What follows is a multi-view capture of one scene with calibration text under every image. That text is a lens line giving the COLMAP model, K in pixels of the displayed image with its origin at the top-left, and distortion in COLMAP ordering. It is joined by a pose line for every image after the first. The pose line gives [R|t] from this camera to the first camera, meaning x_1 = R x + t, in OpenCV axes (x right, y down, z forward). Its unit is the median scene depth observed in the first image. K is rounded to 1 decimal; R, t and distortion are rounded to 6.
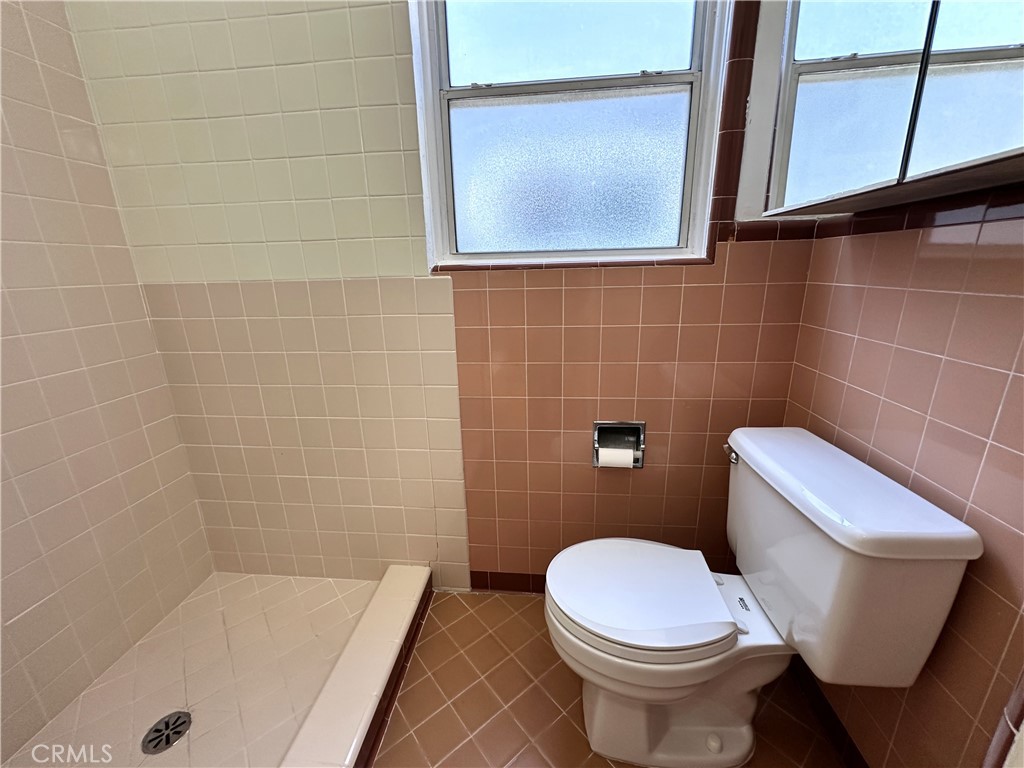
lens RADIAL K [[418.1, 0, 513.0], [0, 418.1, 378.5], [0, 0, 1]] dist [-0.004363, 0.000415]
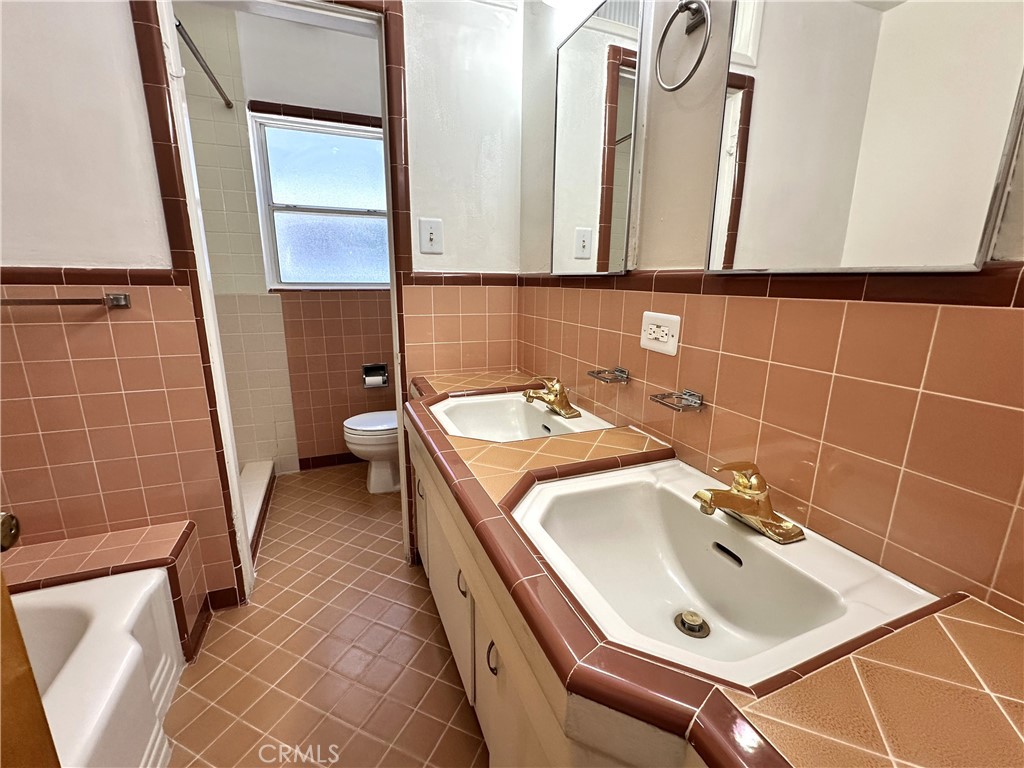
lens RADIAL K [[418.1, 0, 502.9], [0, 418.1, 378.8], [0, 0, 1]] dist [-0.004363, 0.000415]
pose [[0.887132, -0.079359, 0.454641, -0.134016], [0.096179, 0.995266, -0.013945, 0.273360], [-0.451382, 0.056098, 0.890566, -1.172058]]
